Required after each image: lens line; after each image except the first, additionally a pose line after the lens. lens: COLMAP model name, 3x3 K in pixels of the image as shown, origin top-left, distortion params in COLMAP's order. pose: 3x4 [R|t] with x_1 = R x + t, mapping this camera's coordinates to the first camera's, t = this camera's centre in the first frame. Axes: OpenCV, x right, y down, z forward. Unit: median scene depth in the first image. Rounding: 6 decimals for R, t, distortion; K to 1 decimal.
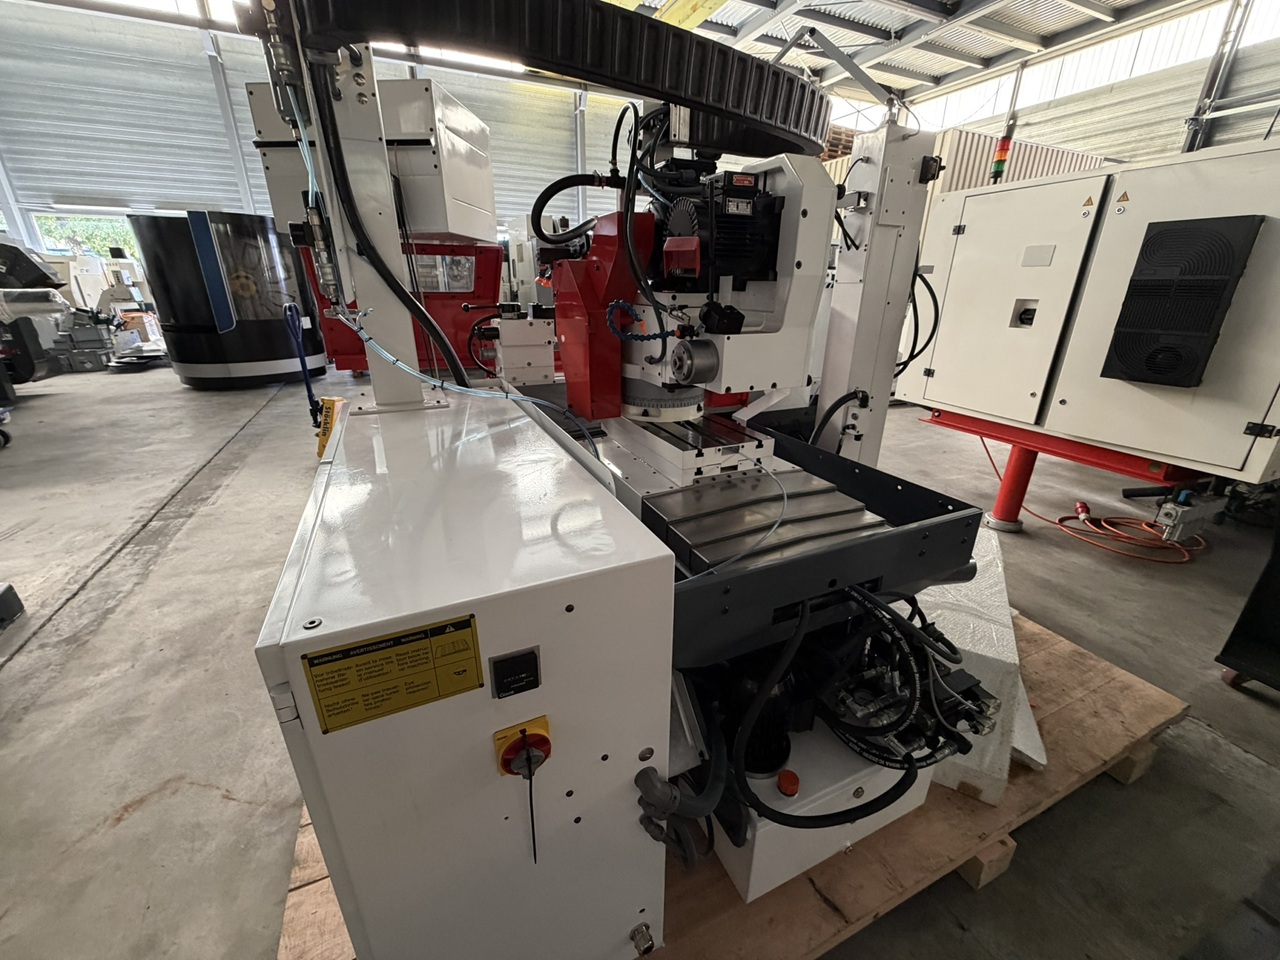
lens RADIAL K [[511.4, 0, 641.7], [0, 511.4, 477.8], [0, 0, 1]] dist [-0.000994, 0.000886]
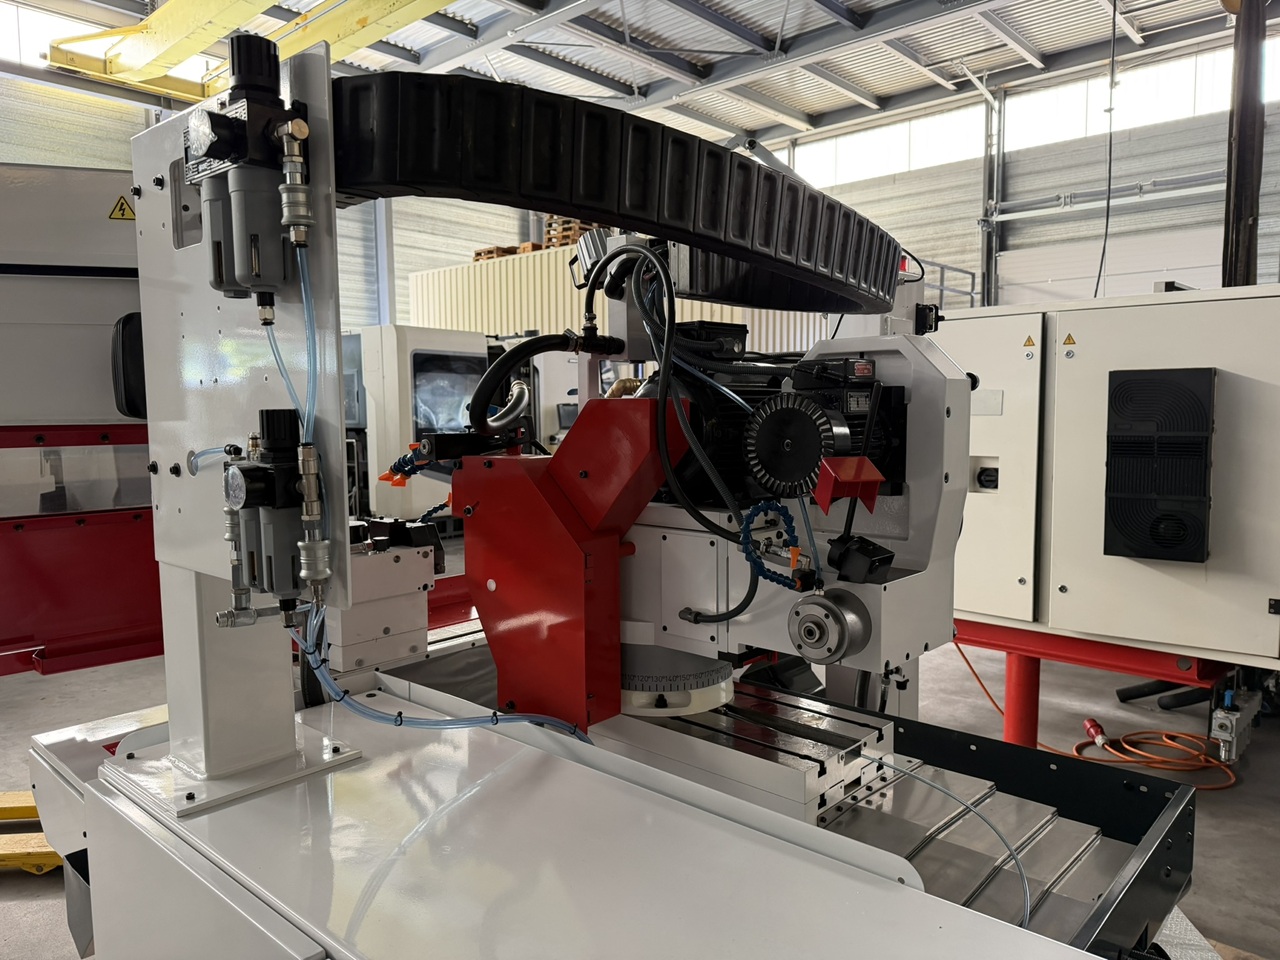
lens RADIAL K [[897.9, 0, 635.5], [0, 897.9, 484.8], [0, 0, 1]] dist [0.067493, -0.105914]
pose [[0.919911, -0.049417, 0.389000, -0.227219], [0.152928, 0.958687, -0.239858, -0.068405], [-0.361076, 0.280137, 0.889465, 0.018636]]
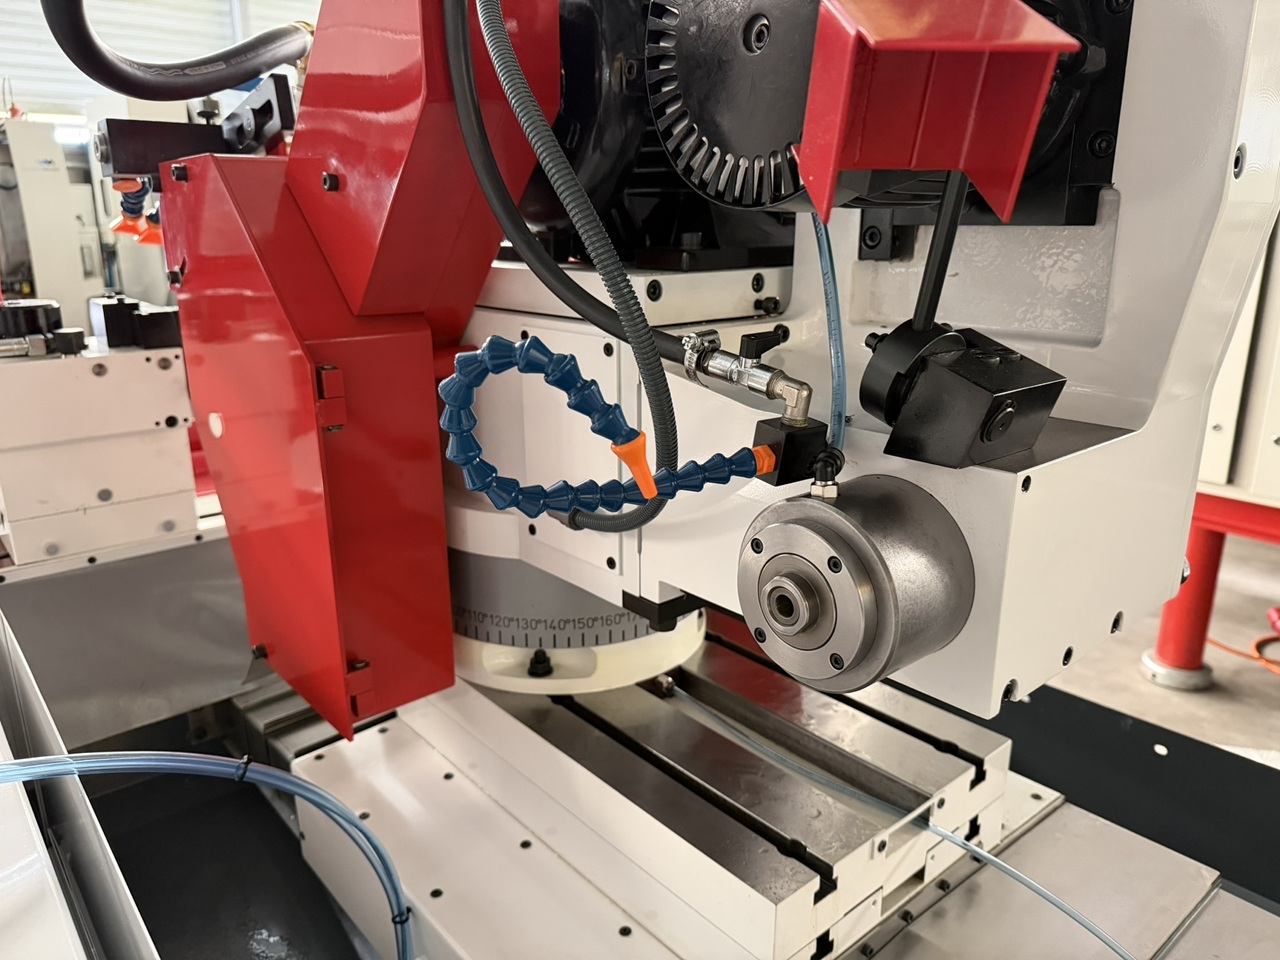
lens RADIAL K [[916.6, 0, 638.8], [0, 916.6, 488.5], [0, 0, 1]] dist [0.031906, -0.082195]
pose [[0.962402, -0.086819, 0.257380, -0.036583], [0.106417, 0.992312, -0.063193, -0.105345], [-0.249915, 0.088207, 0.964242, 0.262922]]
